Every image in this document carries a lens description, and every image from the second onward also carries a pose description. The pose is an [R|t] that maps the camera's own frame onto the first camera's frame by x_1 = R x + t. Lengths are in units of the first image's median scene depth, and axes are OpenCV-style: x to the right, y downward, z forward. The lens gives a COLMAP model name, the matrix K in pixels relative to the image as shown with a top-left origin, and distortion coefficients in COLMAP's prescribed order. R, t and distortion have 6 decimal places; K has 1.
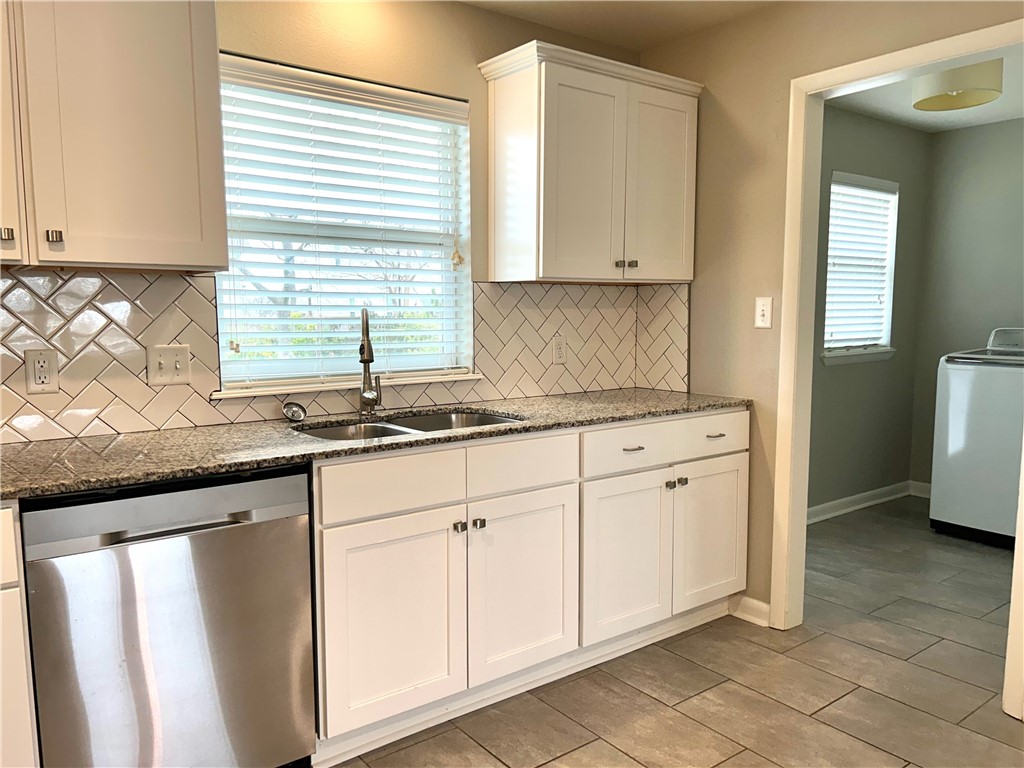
lens RADIAL K [[767.9, 0, 524.7], [0, 767.9, 391.0], [0, 0, 1]] dist [0.074050, -0.085277]
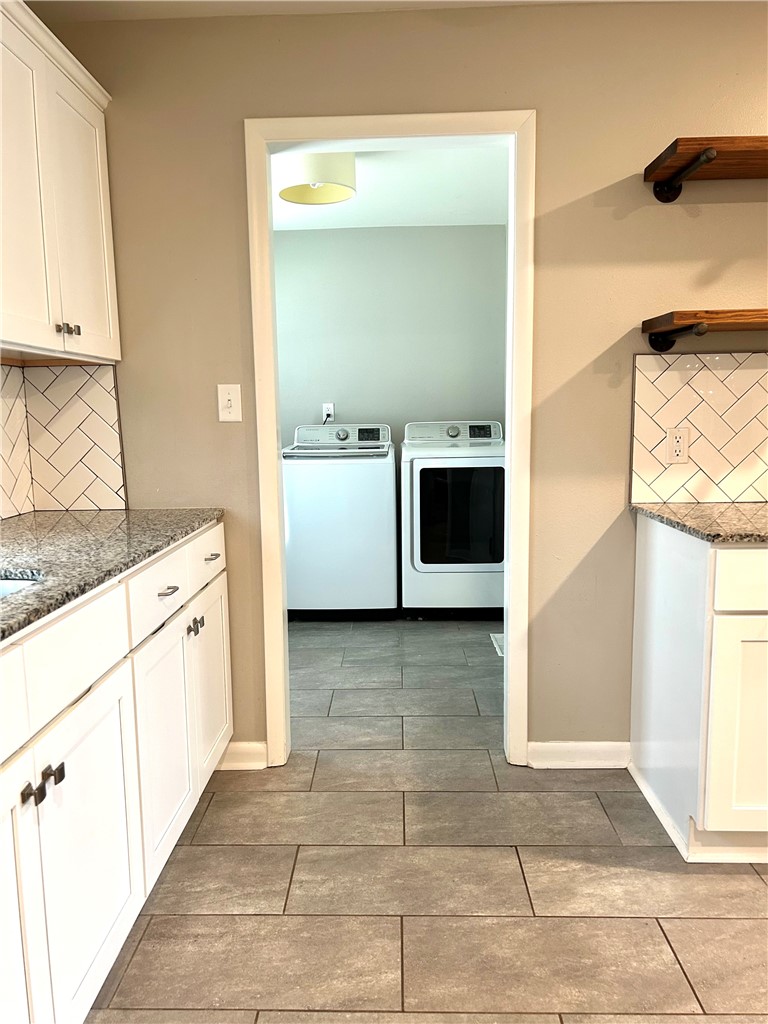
lens RADIAL K [[767.9, 0, 374.6], [0, 767.9, 522.5], [0, 0, 1]] dist [0.074050, -0.085277]
pose [[0.637998, -0.117199, 0.761067, -0.239905], [0.095045, 0.992778, 0.073206, -0.019670], [-0.764150, 0.025630, 0.644529, 0.350903]]
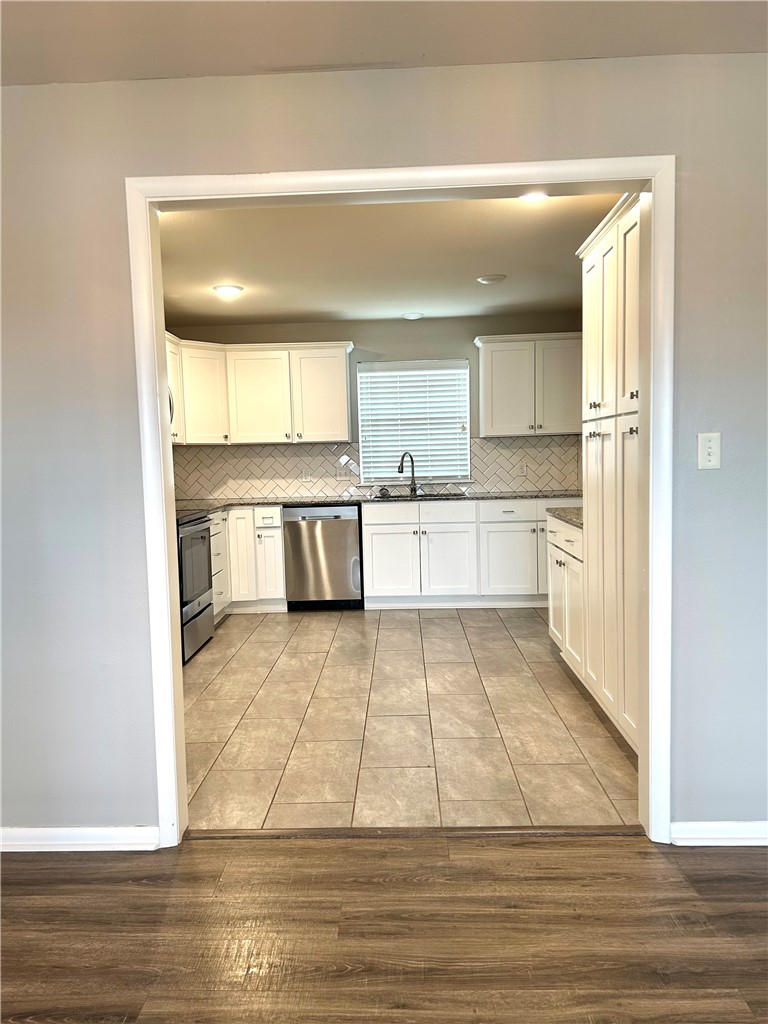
lens RADIAL K [[767.9, 0, 369.1], [0, 767.9, 523.2], [0, 0, 1]] dist [0.074050, -0.085277]
pose [[0.760692, 0.039024, -0.647939, 1.140903], [-0.041093, 0.999084, 0.011928, 0.087492], [0.647811, 0.017552, 0.761599, -0.860630]]
